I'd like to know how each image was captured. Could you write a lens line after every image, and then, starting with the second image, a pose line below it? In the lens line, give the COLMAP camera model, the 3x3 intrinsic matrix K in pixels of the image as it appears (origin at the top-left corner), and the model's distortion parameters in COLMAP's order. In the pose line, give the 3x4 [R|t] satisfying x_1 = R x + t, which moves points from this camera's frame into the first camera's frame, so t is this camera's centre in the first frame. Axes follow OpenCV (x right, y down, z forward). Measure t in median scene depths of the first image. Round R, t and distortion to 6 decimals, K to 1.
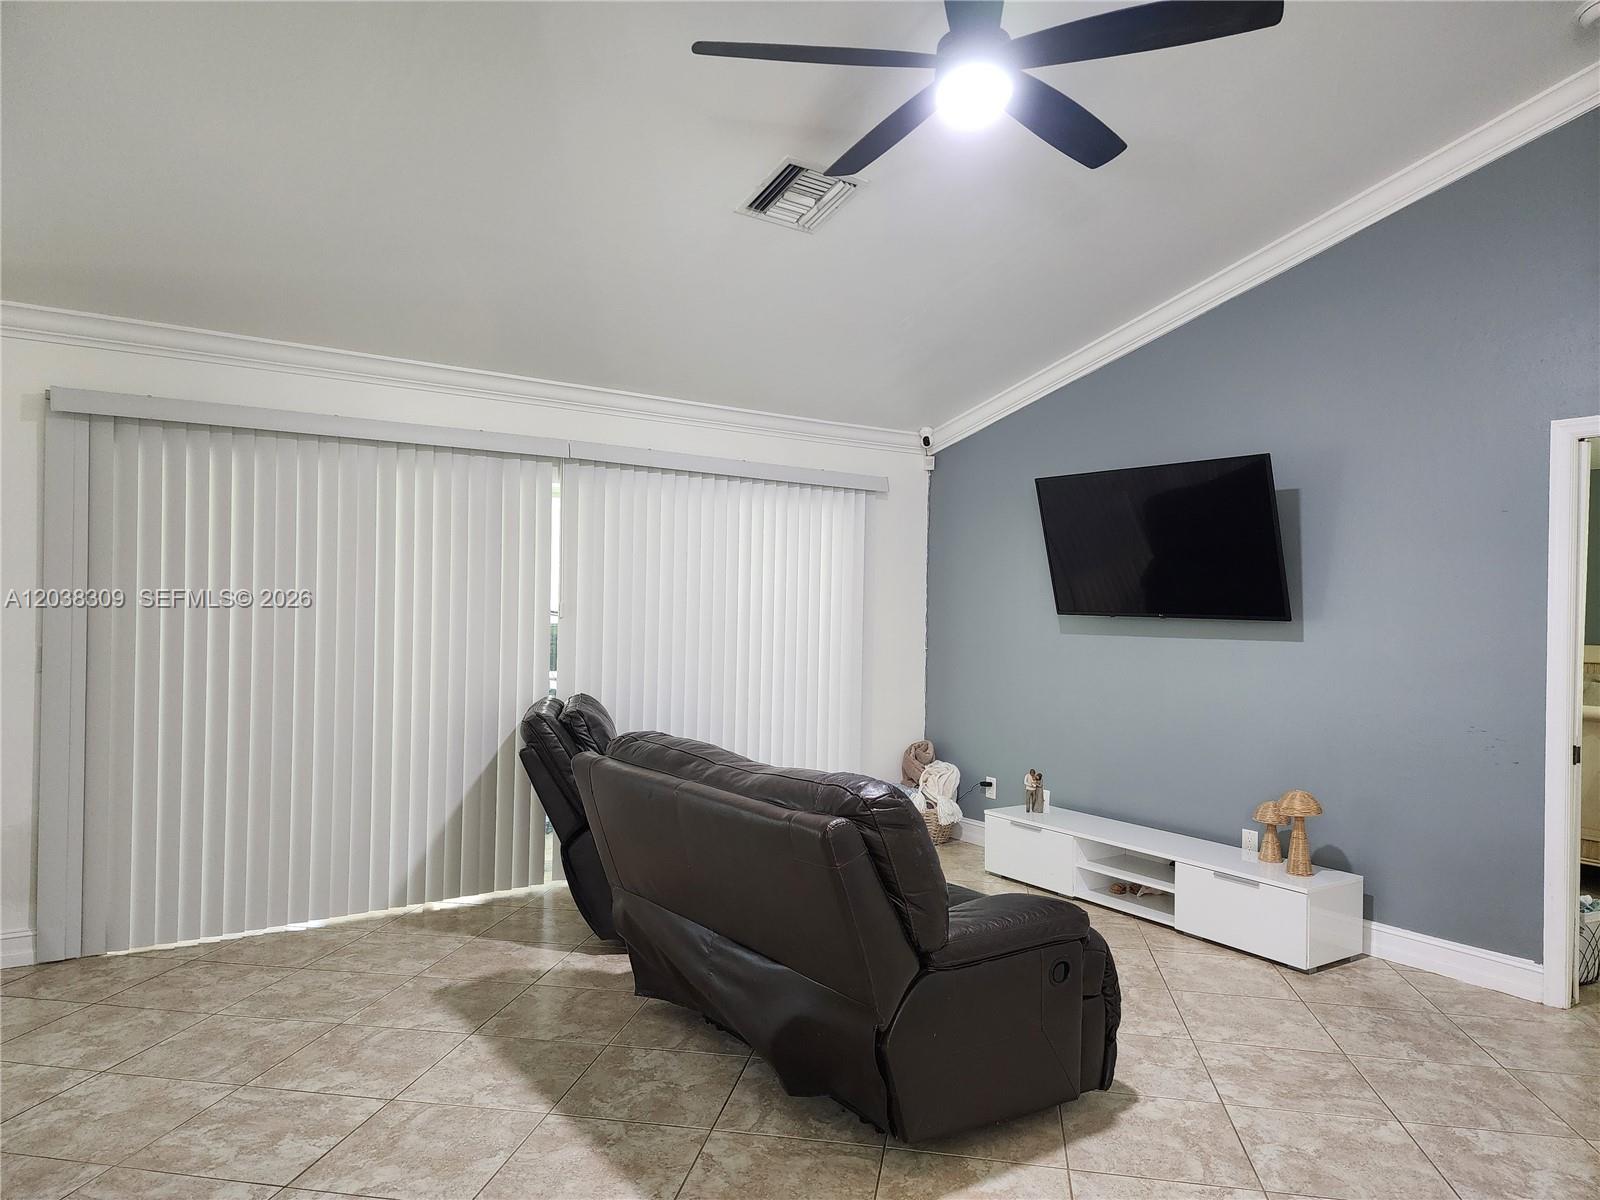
lens RADIAL K [[1066.5, 0, 807.4], [0, 1066.5, 610.1], [0, 0, 1]] dist [0.073072, -0.058568]
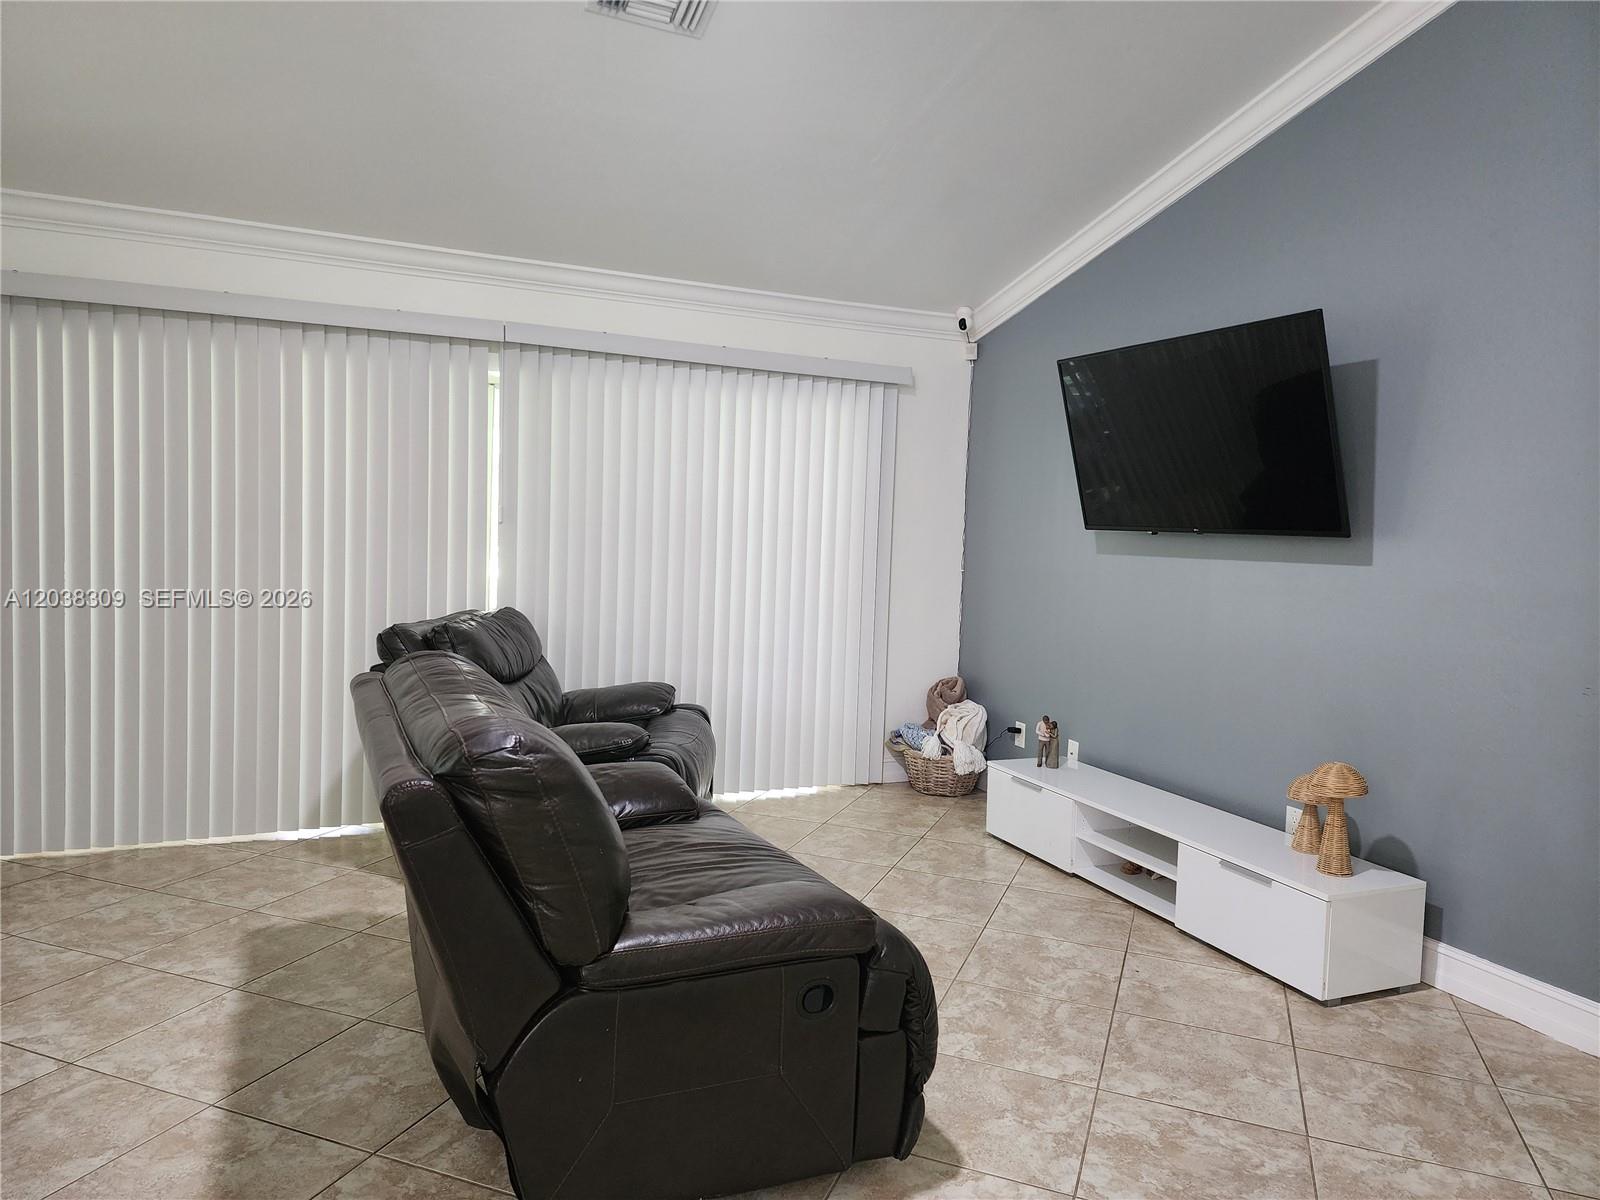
lens RADIAL K [[1066.5, 0, 804.5], [0, 1066.5, 586.1], [0, 0, 1]] dist [0.073072, -0.058568]
pose [[0.979991, 0.026870, -0.197221, 0.225906], [-0.017744, 0.998695, 0.047897, 0.014550], [0.198250, -0.043439, 0.979188, 0.187535]]
